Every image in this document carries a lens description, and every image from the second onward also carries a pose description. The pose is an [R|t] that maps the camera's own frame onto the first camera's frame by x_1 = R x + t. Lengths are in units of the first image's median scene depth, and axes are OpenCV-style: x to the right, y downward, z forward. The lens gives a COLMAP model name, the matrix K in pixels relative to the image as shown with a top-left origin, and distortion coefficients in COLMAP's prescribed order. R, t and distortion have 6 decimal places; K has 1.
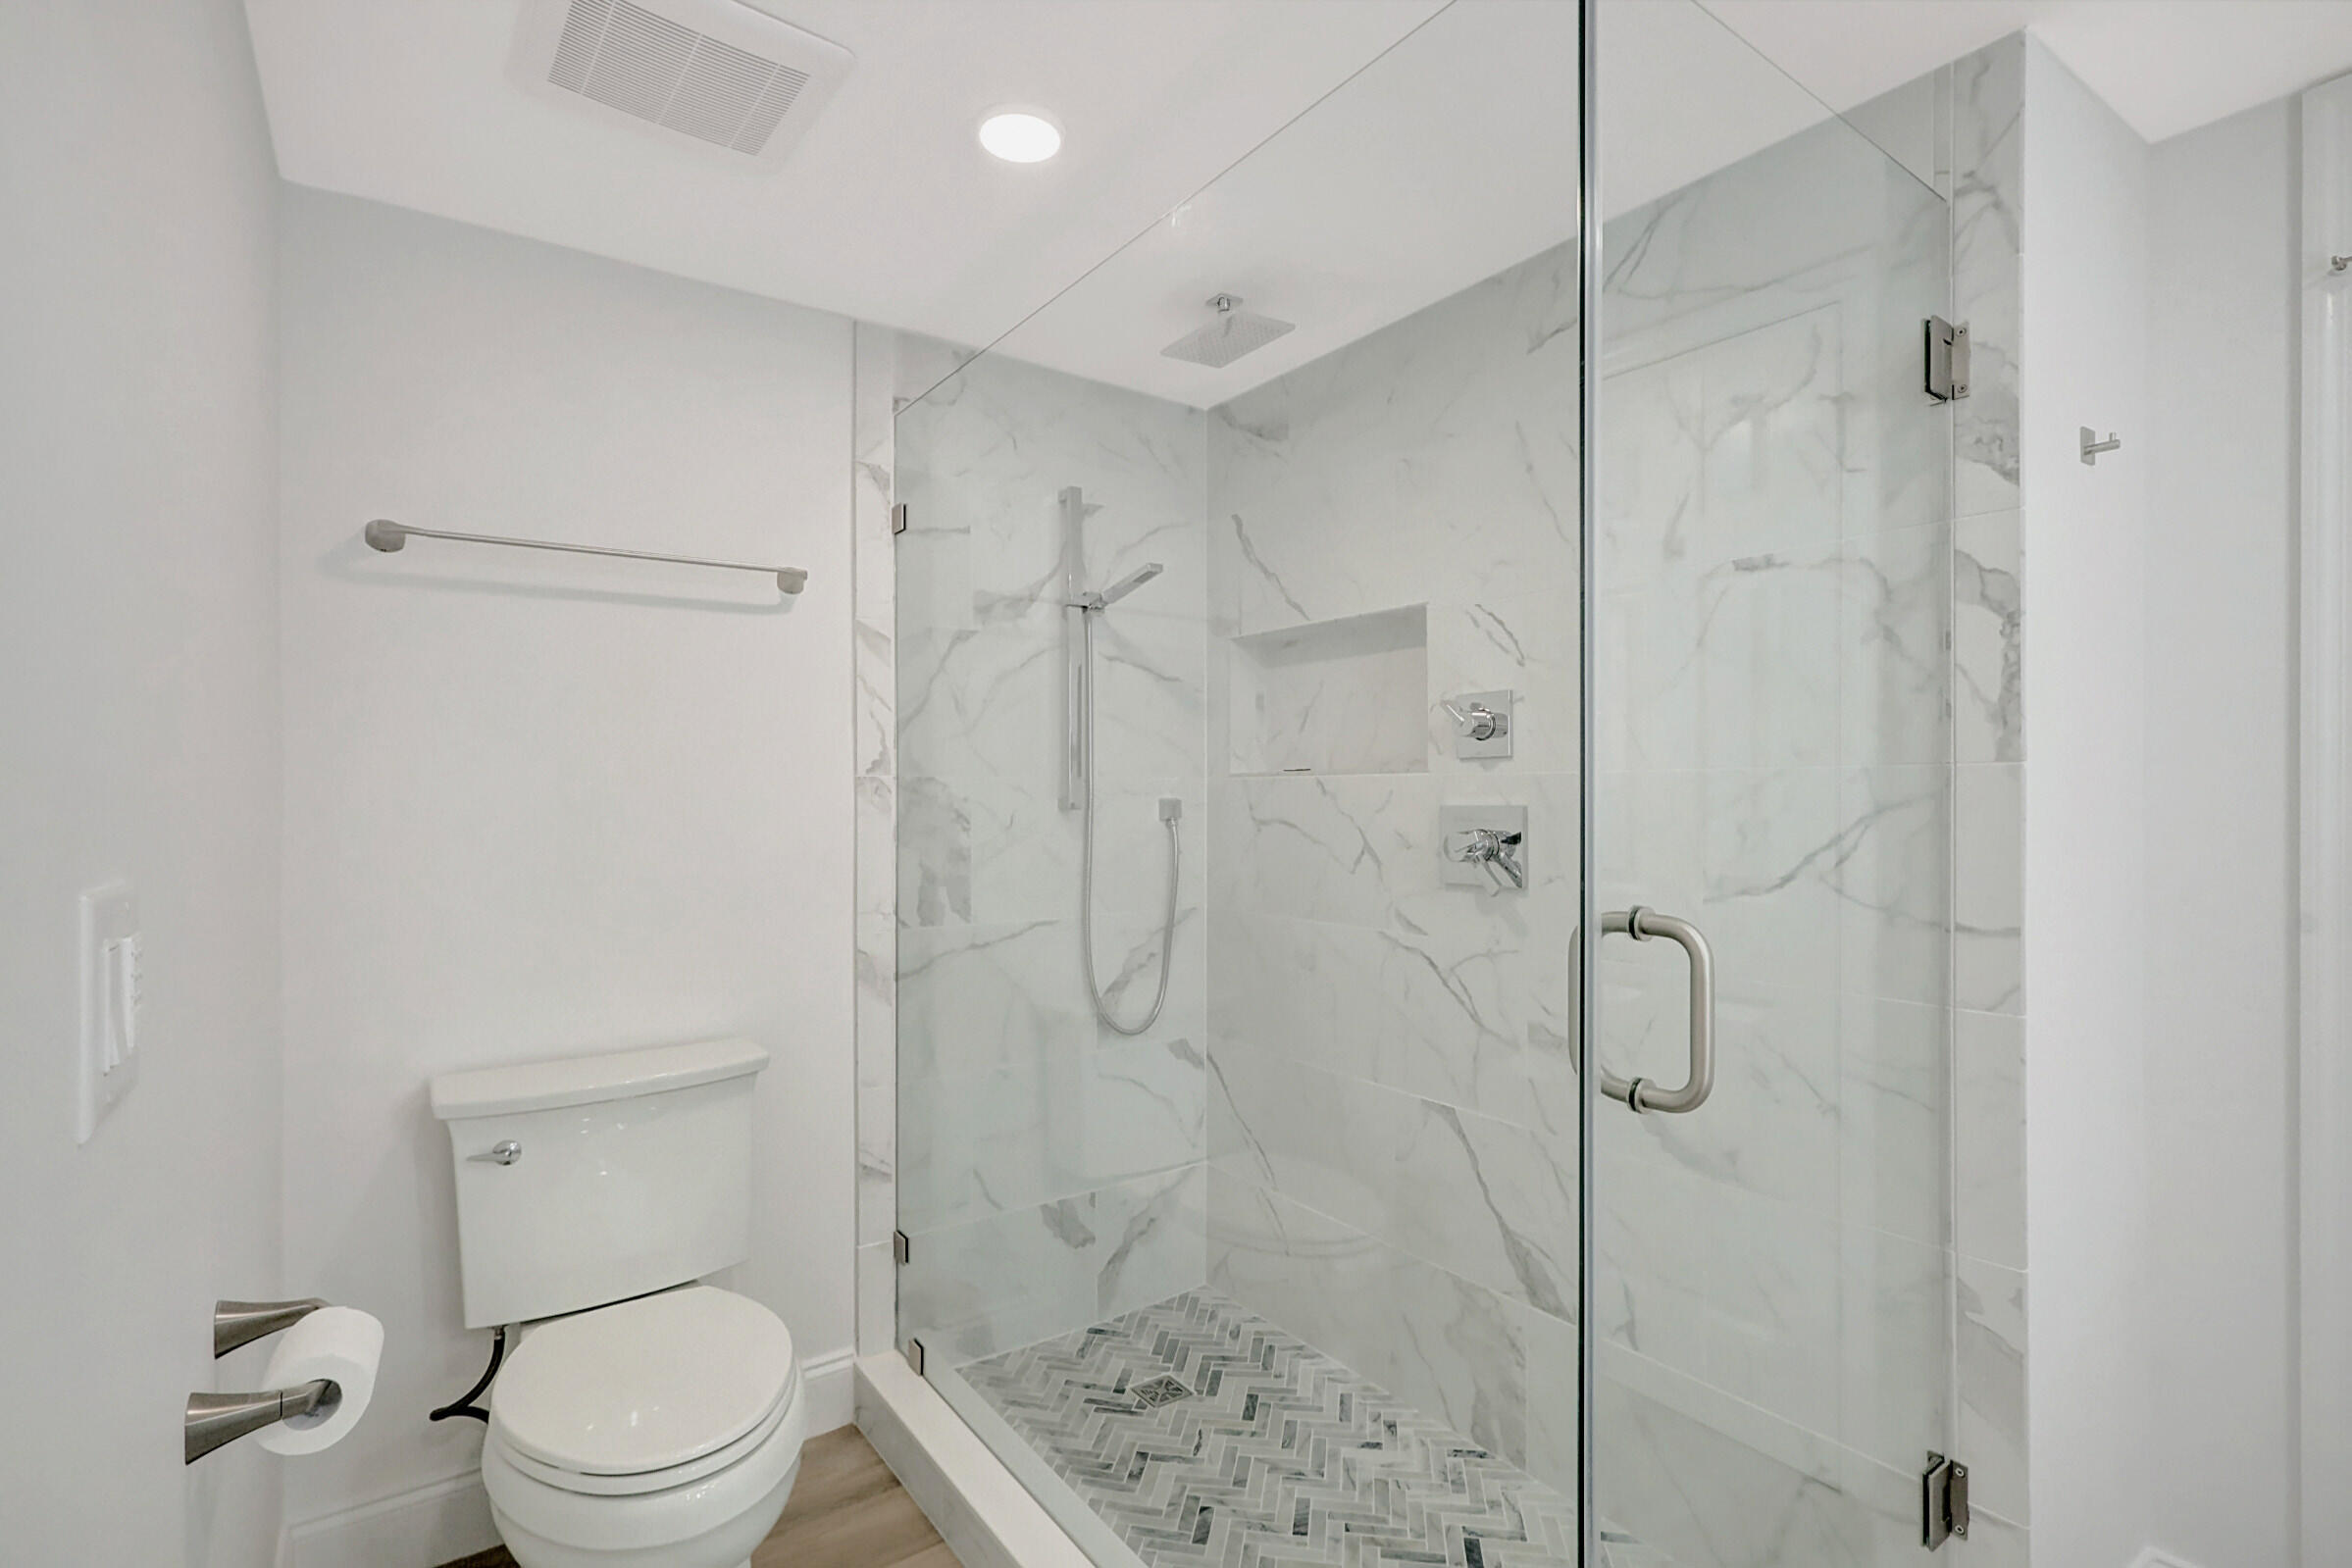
lens RADIAL K [[1096.8, 0, 1164.2], [0, 1096.8, 794.8], [0, 0, 1]] dist [-0.000776, 0.002340]
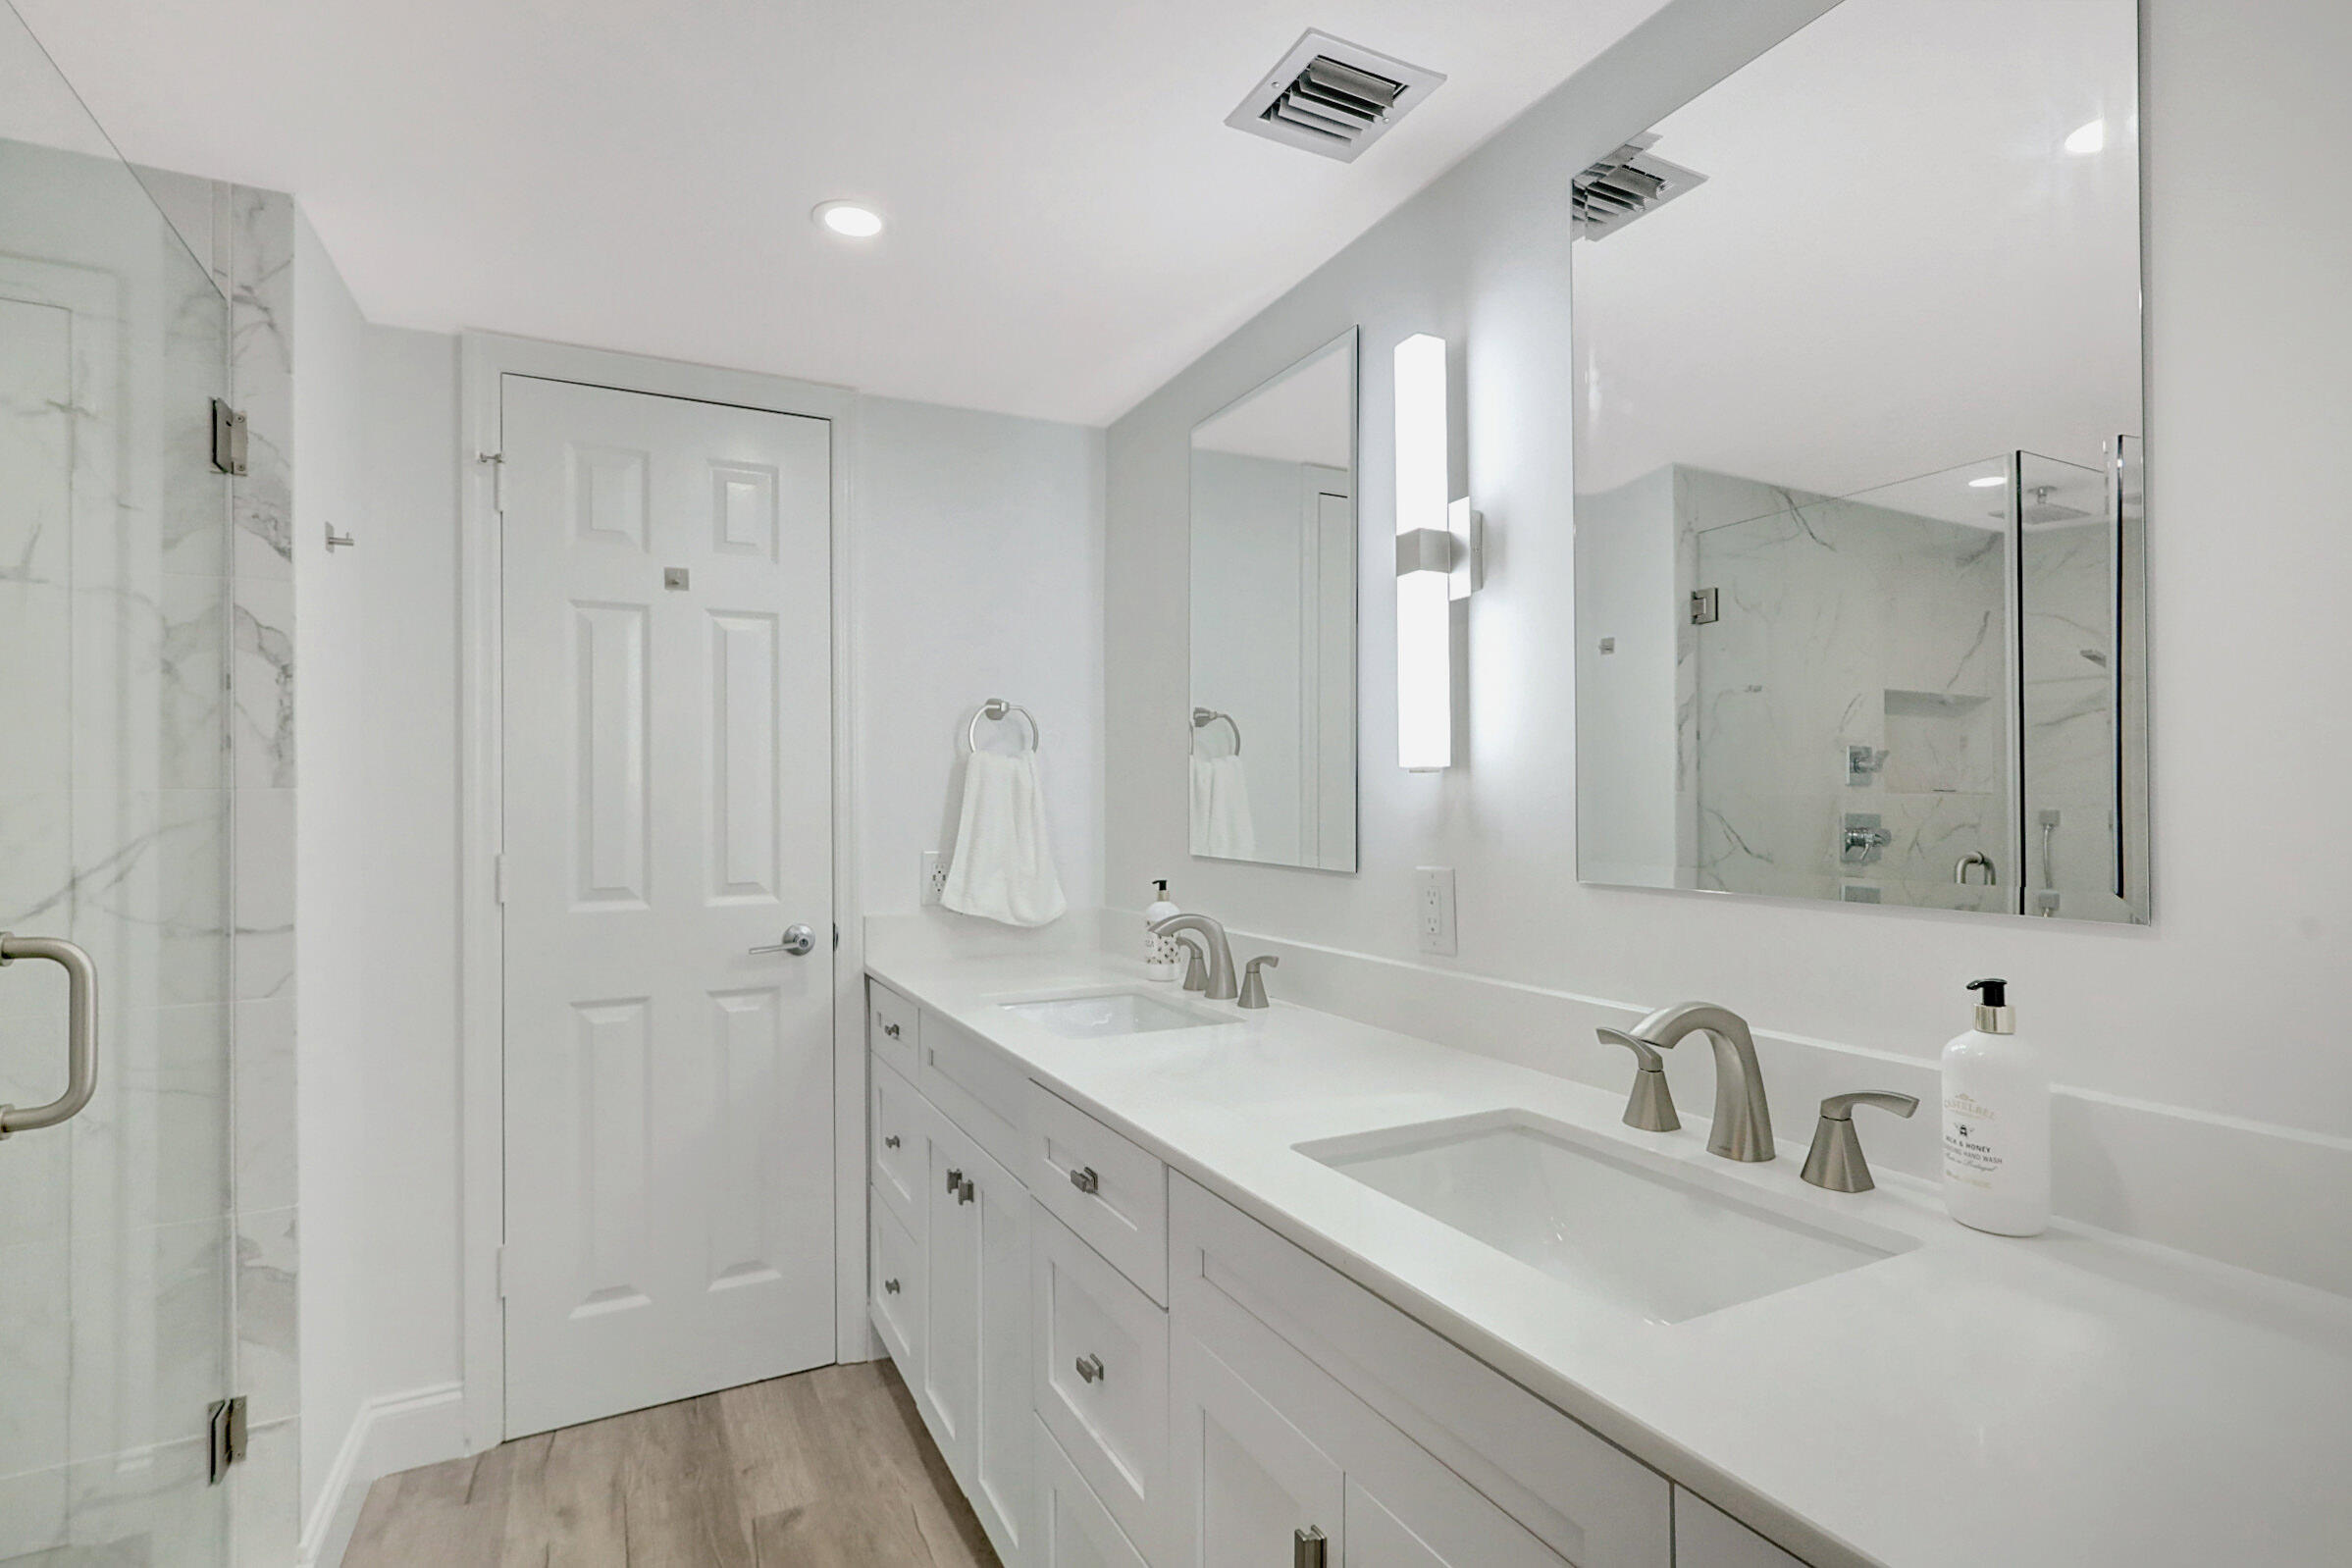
lens RADIAL K [[1096.9, 0, 1163.9], [0, 1096.9, 796.2], [0, 0, 1]] dist [-0.000776, 0.002340]
pose [[0.146894, 0.006216, 0.989133, -0.281115], [0.009664, 0.999924, -0.007719, -0.002401], [-0.989105, 0.010693, 0.146822, -0.137269]]
